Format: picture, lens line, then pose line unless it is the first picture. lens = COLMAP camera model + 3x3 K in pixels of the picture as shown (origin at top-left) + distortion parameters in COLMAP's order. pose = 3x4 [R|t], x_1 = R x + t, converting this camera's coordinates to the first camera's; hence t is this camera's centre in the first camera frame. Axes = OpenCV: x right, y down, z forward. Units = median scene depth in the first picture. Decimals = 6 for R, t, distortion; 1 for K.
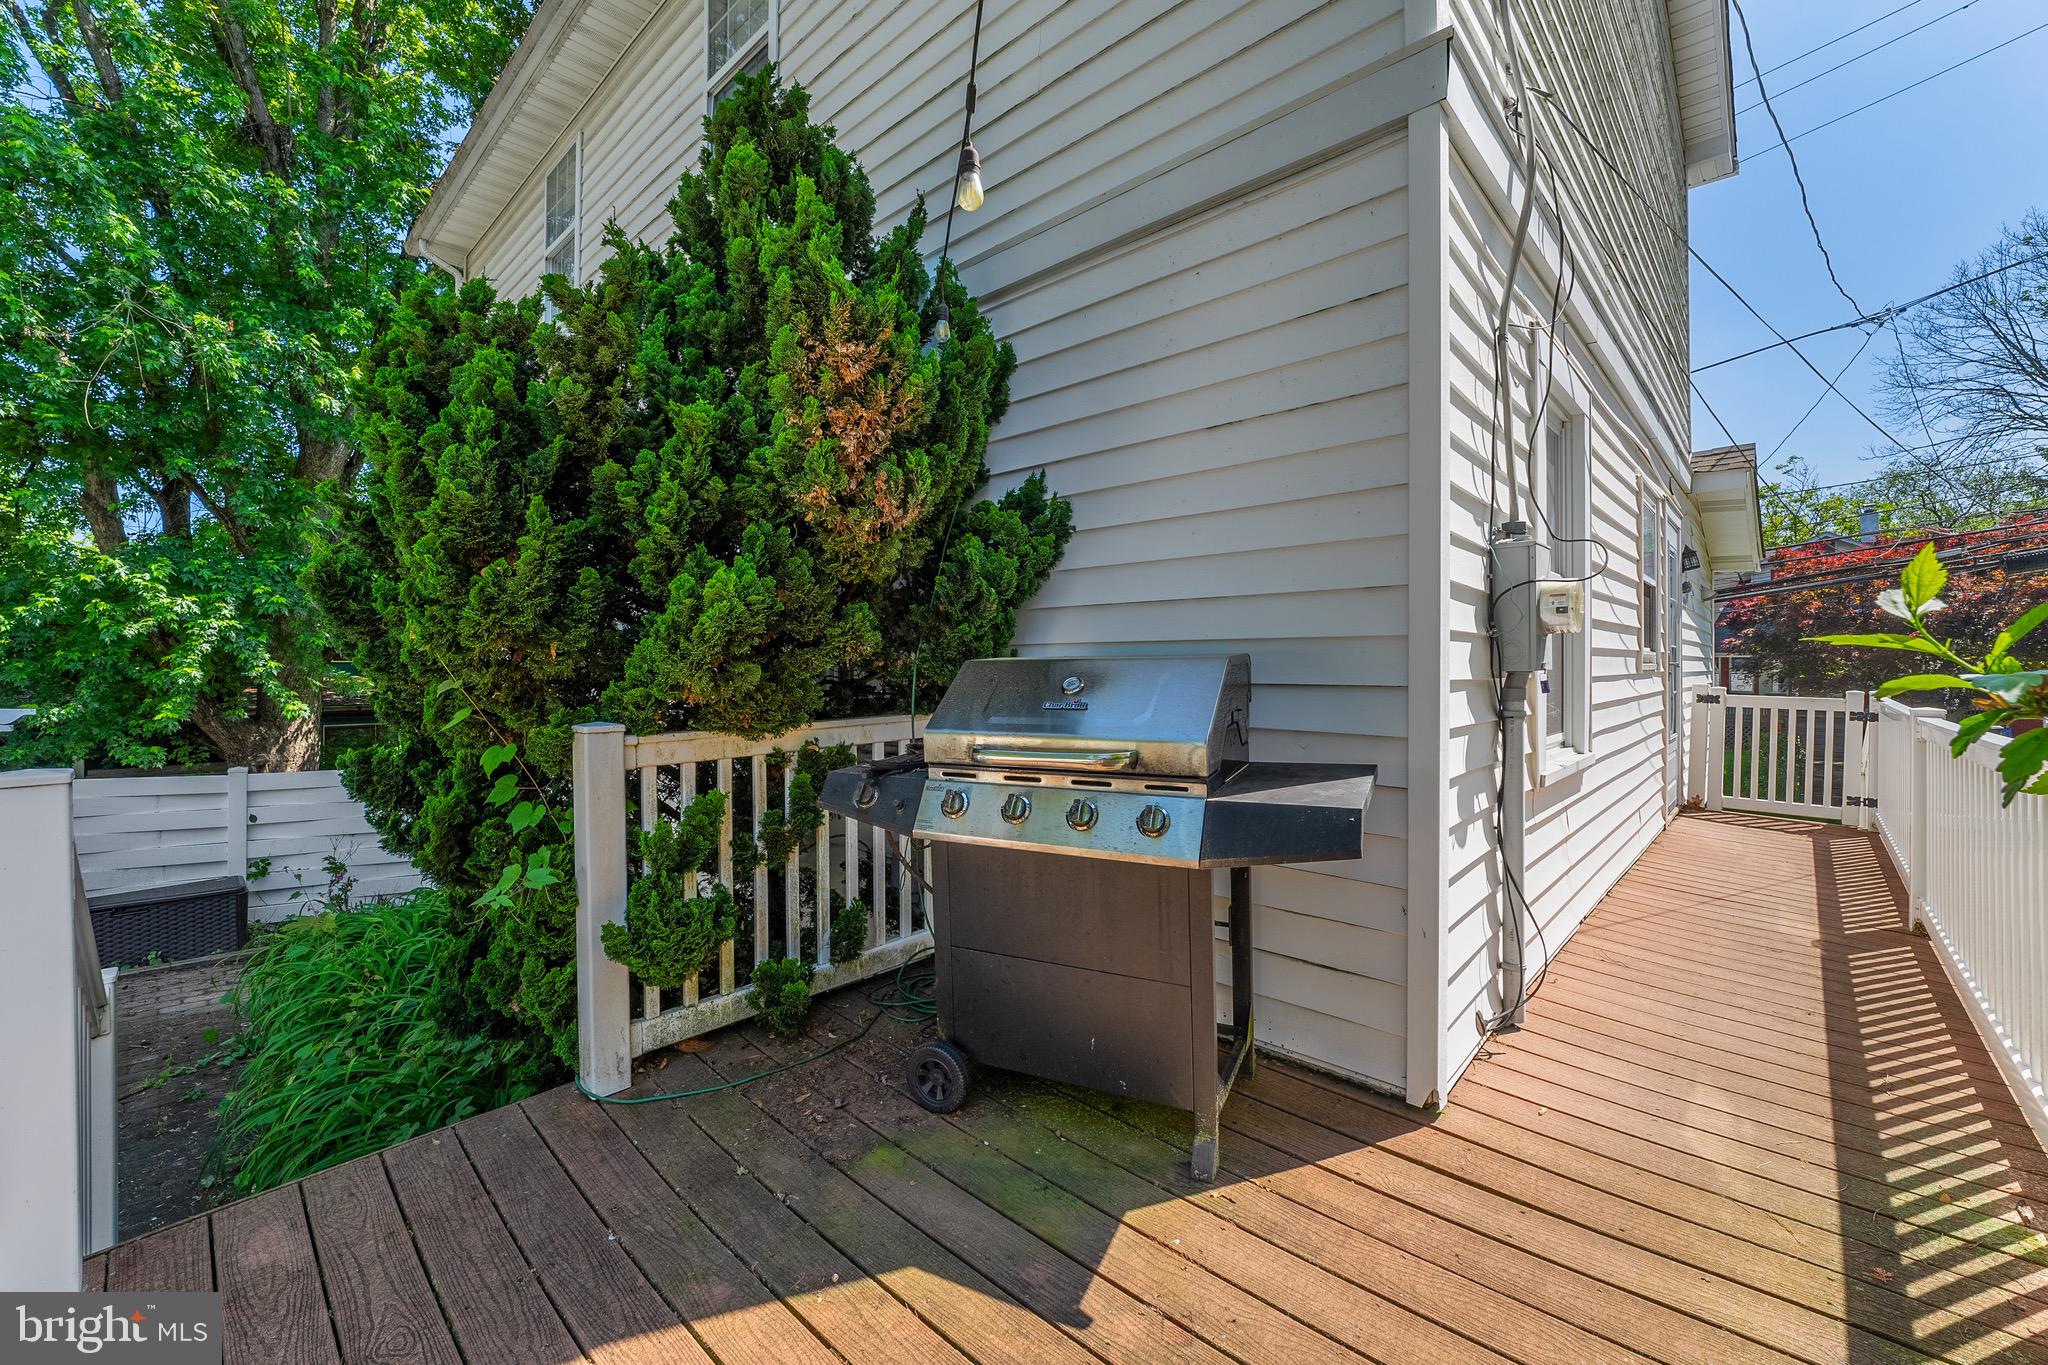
lens RADIAL K [[837.2, 0, 1017.7], [0, 837.2, 667.2], [0, 0, 1]] dist [-0.024060, 0.003224]
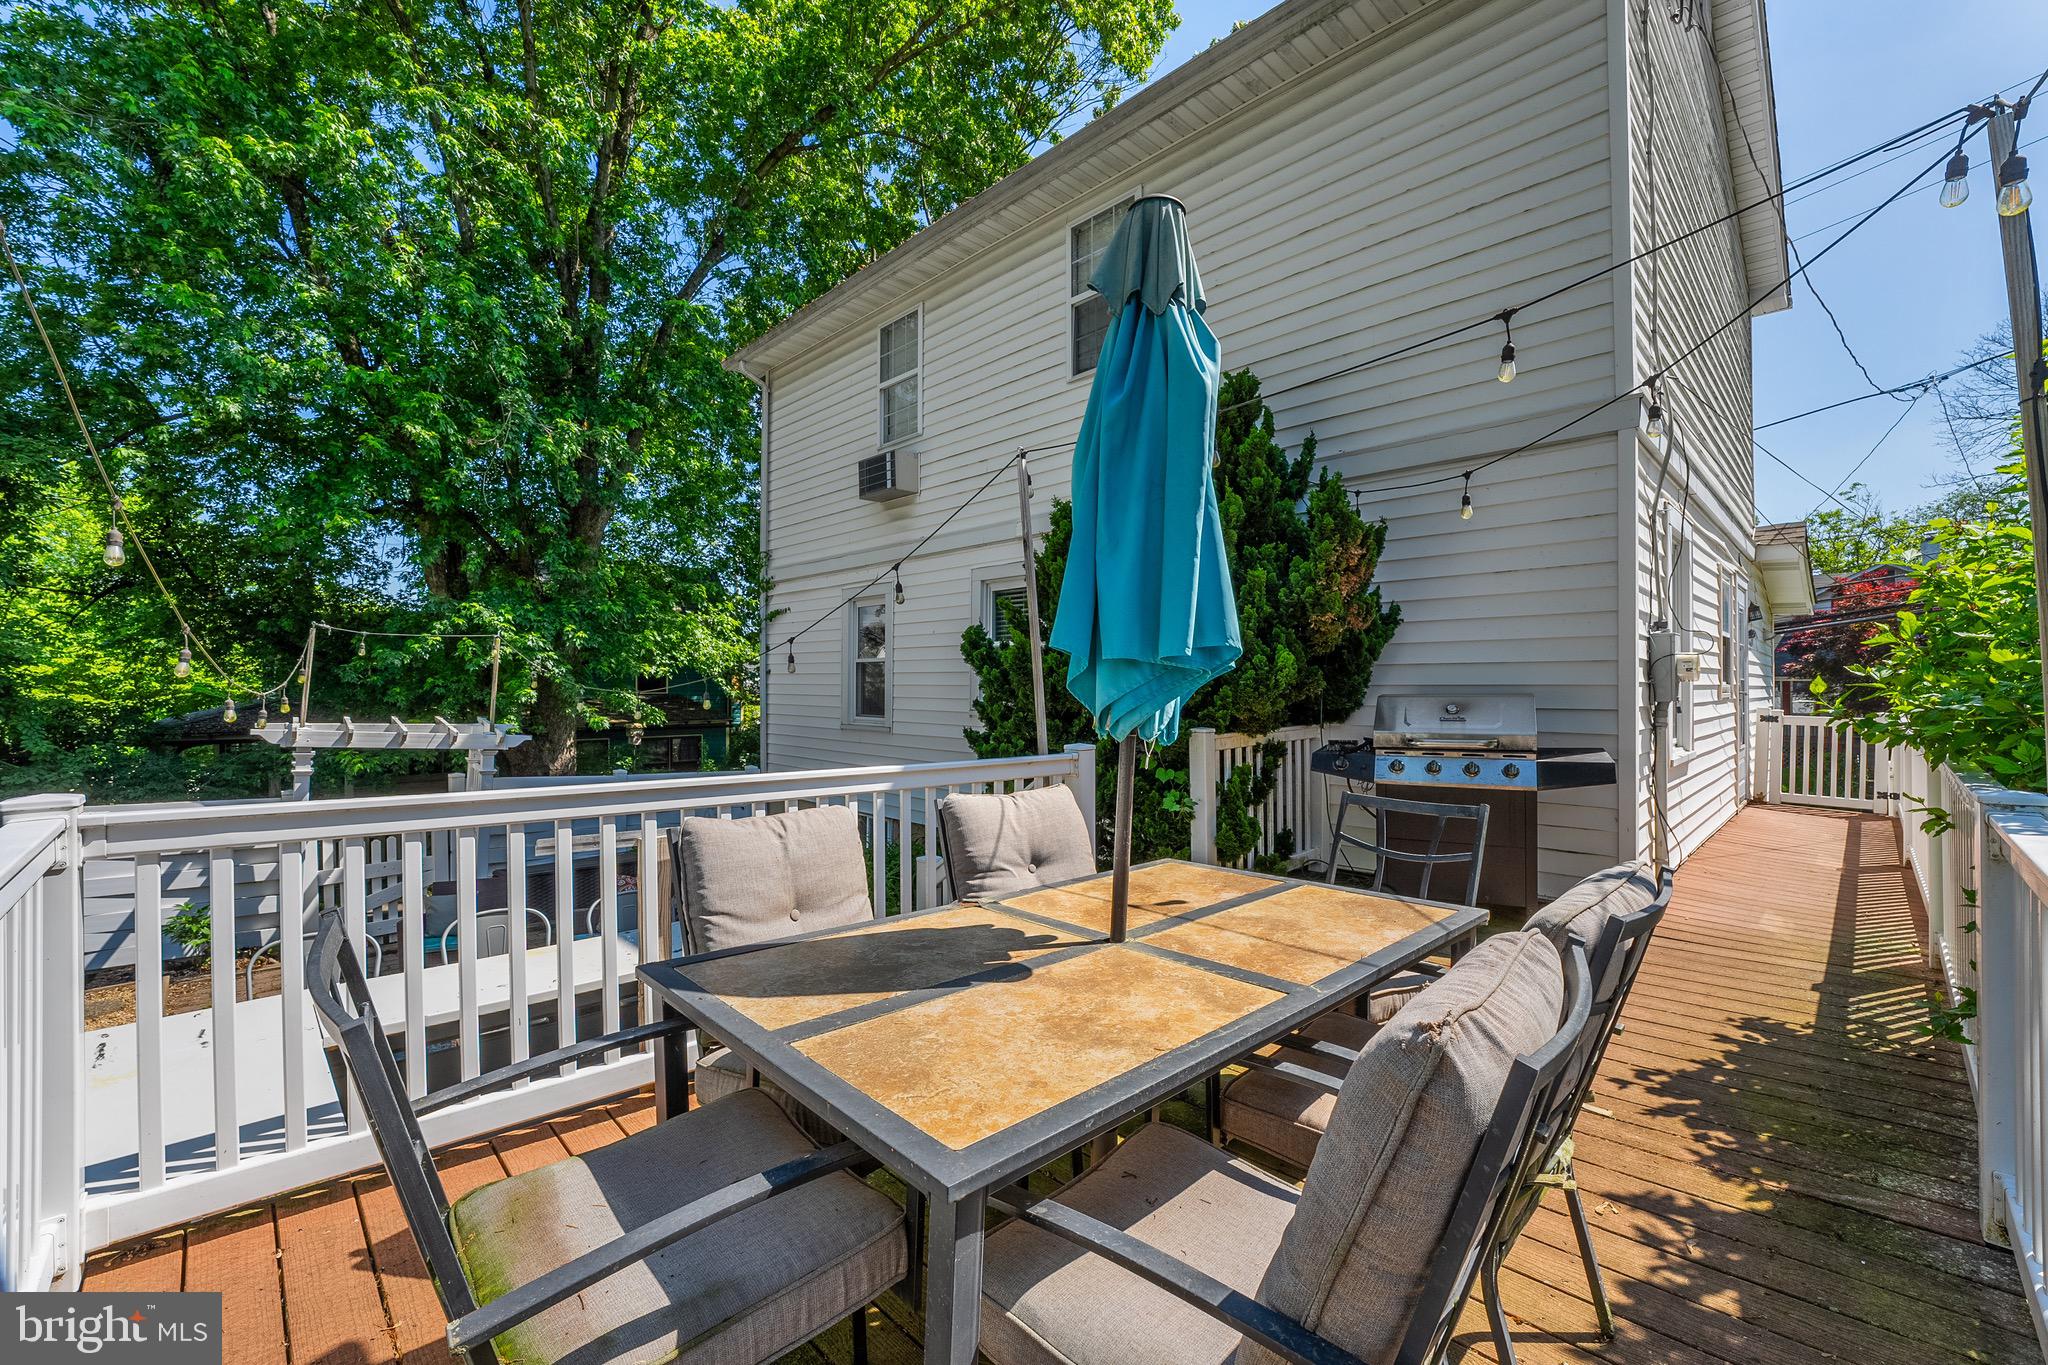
lens RADIAL K [[837.2, 0, 1018.9], [0, 837.2, 680.9], [0, 0, 1]] dist [-0.024060, 0.003224]
pose [[0.999093, 0.001229, -0.042557, -0.353289], [-0.001565, 0.999968, -0.007861, -0.011529], [0.042545, 0.007921, 0.999063, -0.422169]]
